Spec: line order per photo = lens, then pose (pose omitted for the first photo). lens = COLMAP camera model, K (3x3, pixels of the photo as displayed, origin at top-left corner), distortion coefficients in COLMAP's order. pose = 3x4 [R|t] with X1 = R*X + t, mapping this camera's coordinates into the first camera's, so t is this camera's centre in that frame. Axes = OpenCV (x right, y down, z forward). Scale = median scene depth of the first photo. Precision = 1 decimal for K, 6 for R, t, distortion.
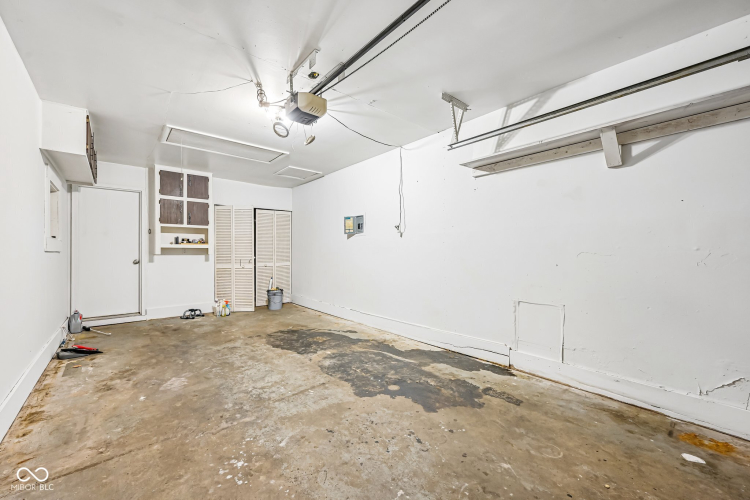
lens RADIAL K [[296.4, 0, 375.5], [0, 296.4, 250.5], [0, 0, 1]] dist [0.000092, 0.000275]
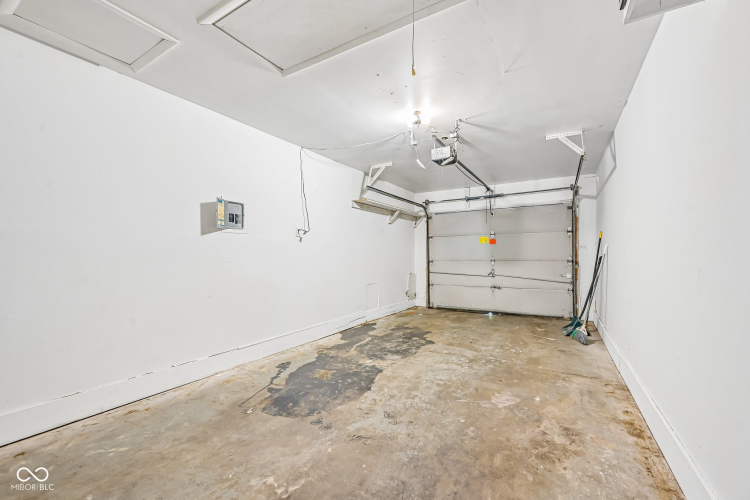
lens RADIAL K [[296.4, 0, 375.5], [0, 296.4, 250.5], [0, 0, 1]] dist [0.000092, 0.000275]
pose [[-0.288666, 0.020599, 0.957208, -1.345093], [-0.002872, 0.999745, -0.022381, -0.003639], [-0.957426, -0.009209, -0.288533, 1.525457]]
